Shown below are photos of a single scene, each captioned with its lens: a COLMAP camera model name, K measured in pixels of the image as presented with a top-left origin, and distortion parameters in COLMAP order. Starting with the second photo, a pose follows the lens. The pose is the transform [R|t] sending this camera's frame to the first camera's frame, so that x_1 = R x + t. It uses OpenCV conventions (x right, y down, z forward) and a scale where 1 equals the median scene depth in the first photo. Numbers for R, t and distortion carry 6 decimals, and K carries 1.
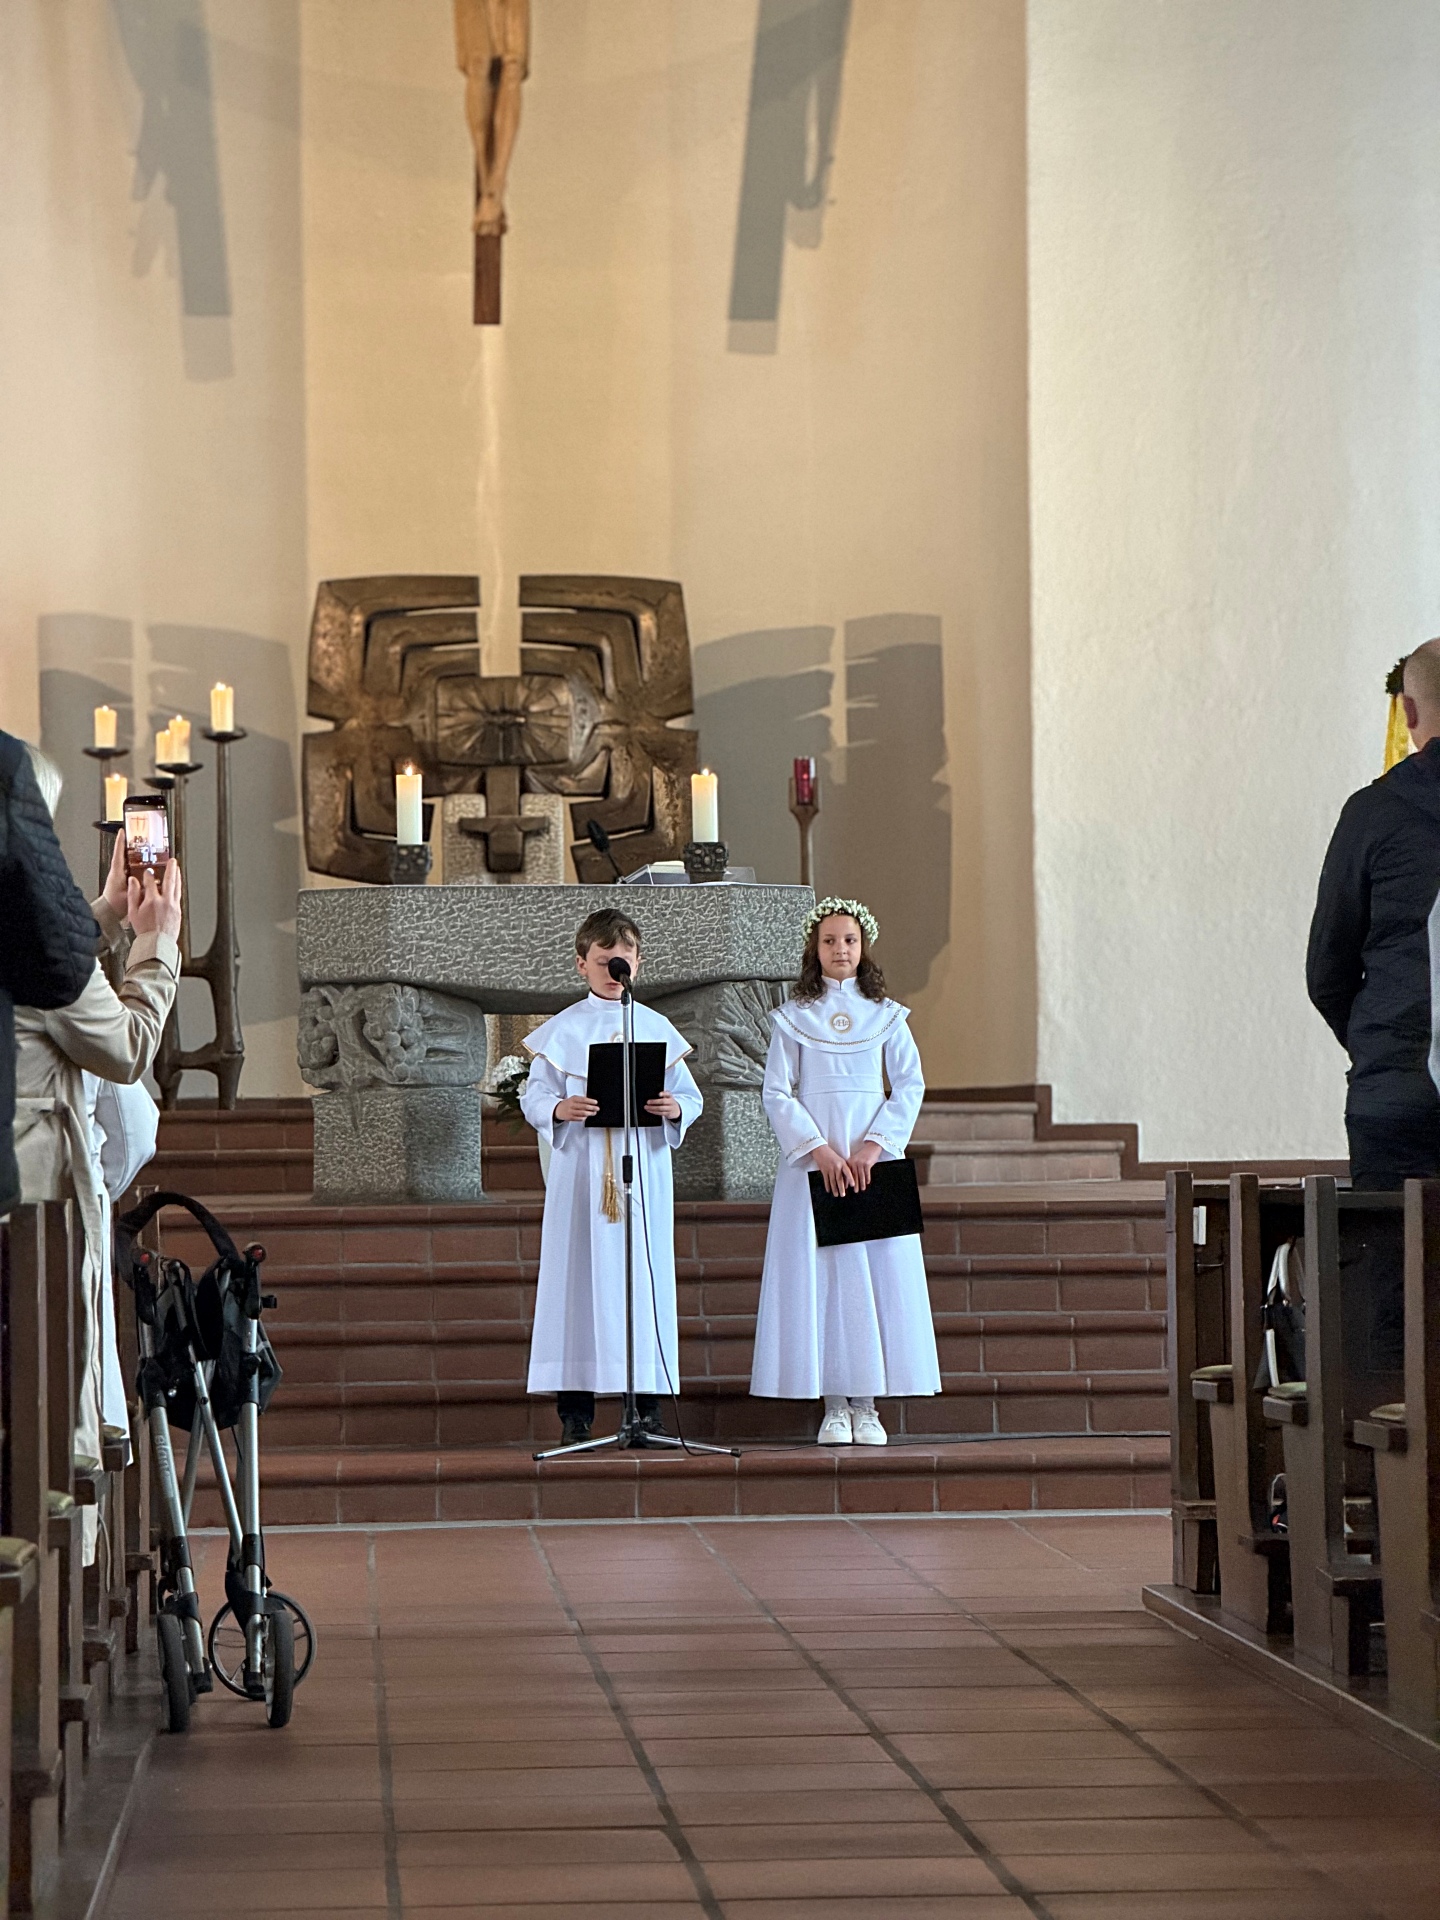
lens RADIAL K [[5920.4, 0, 711.4], [0, 5920.4, 958.0], [0, 0, 1]] dist [0.262201, 0.000000]
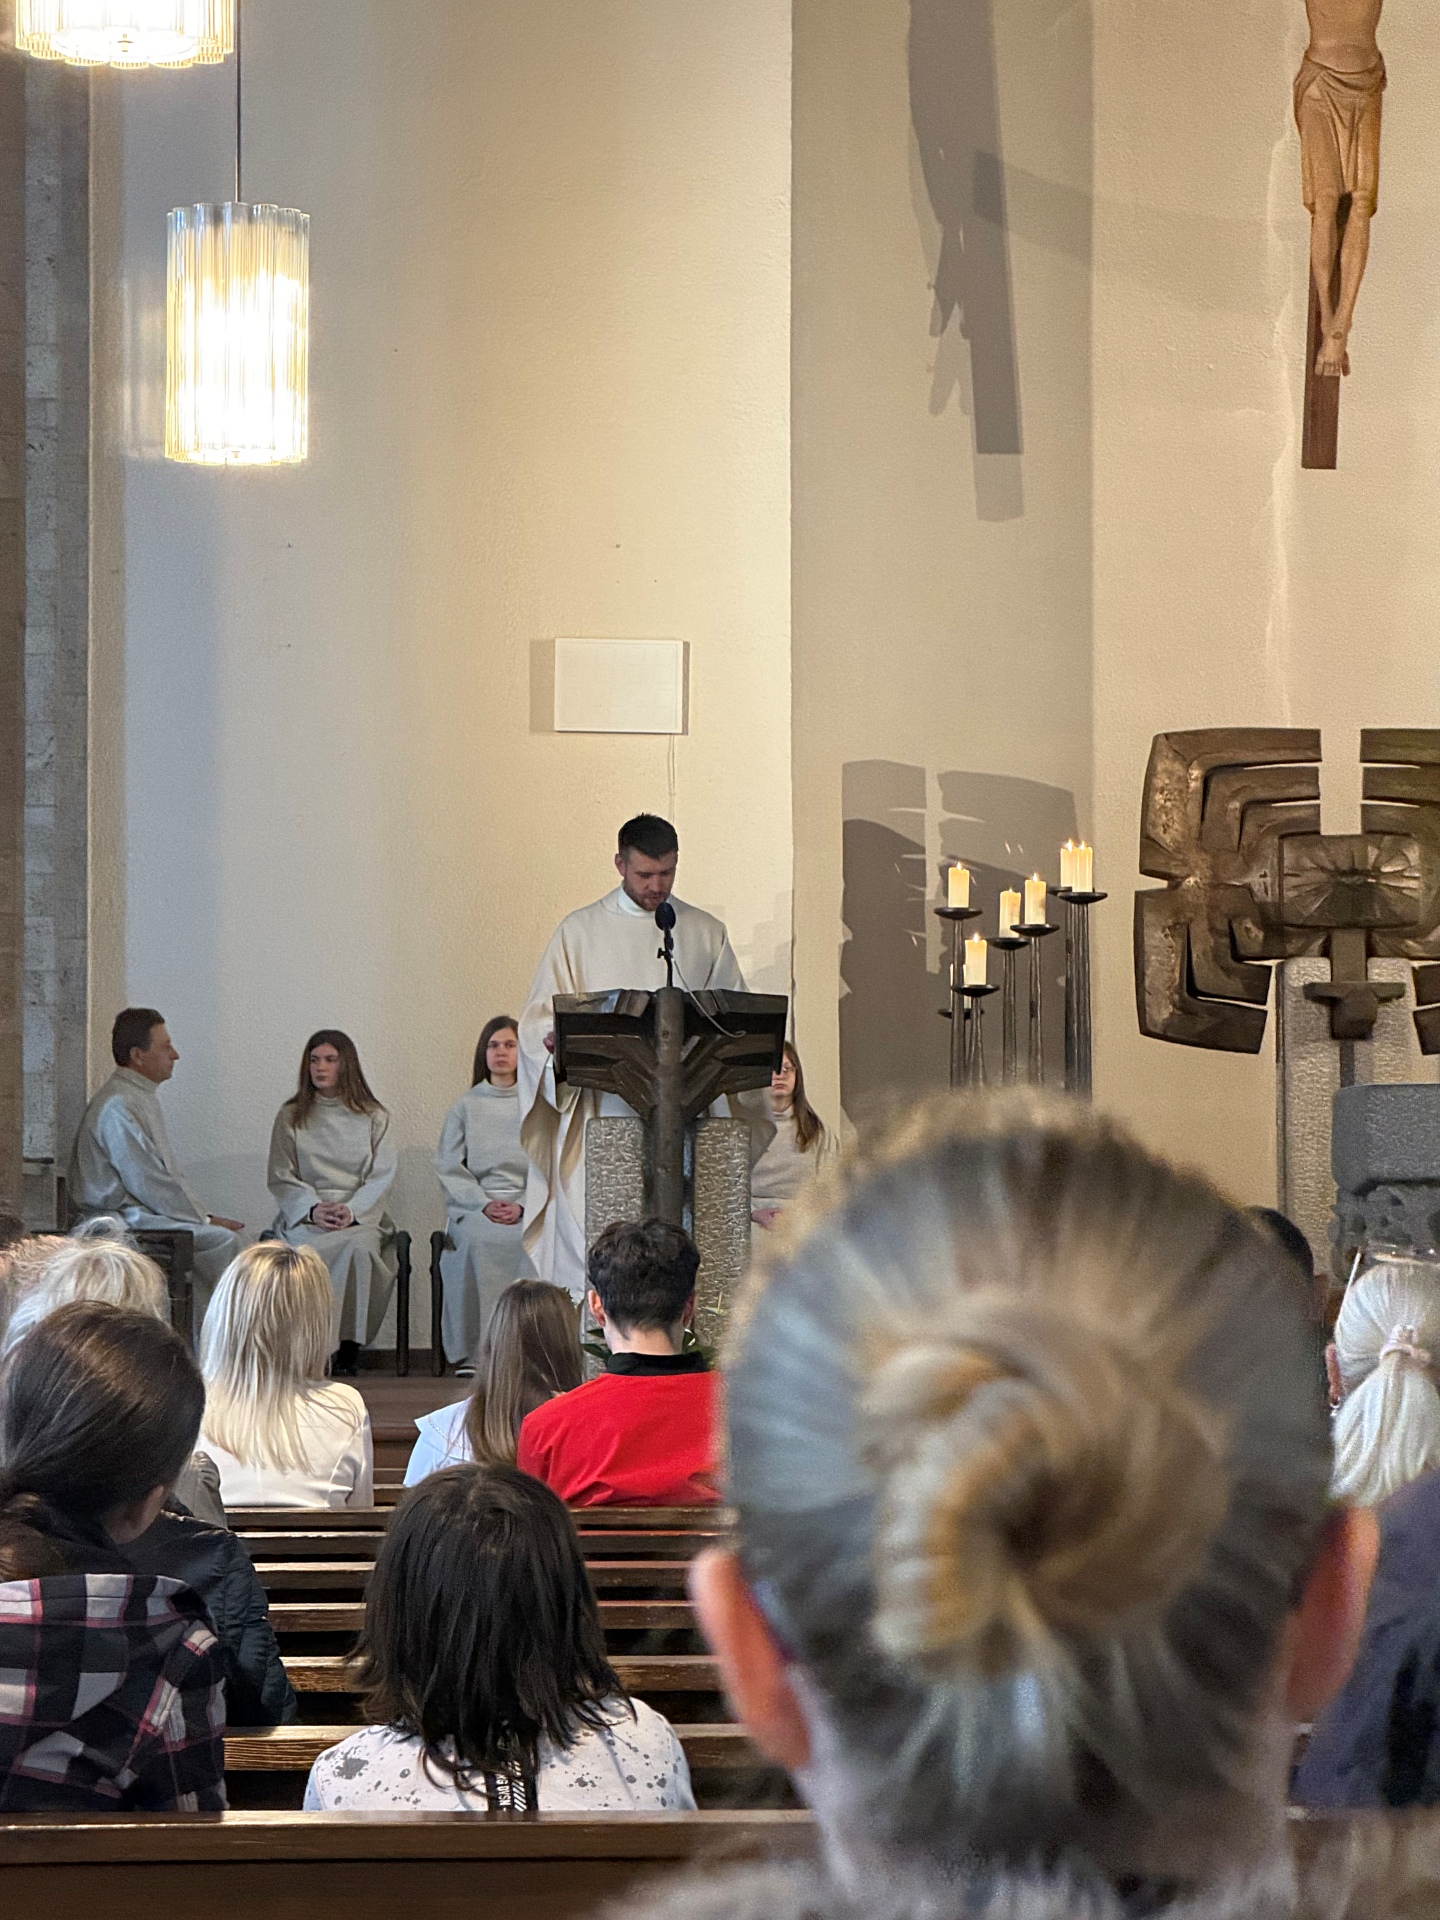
lens RADIAL K [[6202.1, 0, 737.1], [0, 6202.1, 943.6], [0, 0, 1]] dist [0.242301, 0.000000]
pose [[0.999826, 0.011673, -0.014539, -0.119127], [-0.011886, 0.999822, -0.014682, -0.013839], [0.014365, 0.014852, 0.999787, -0.009472]]
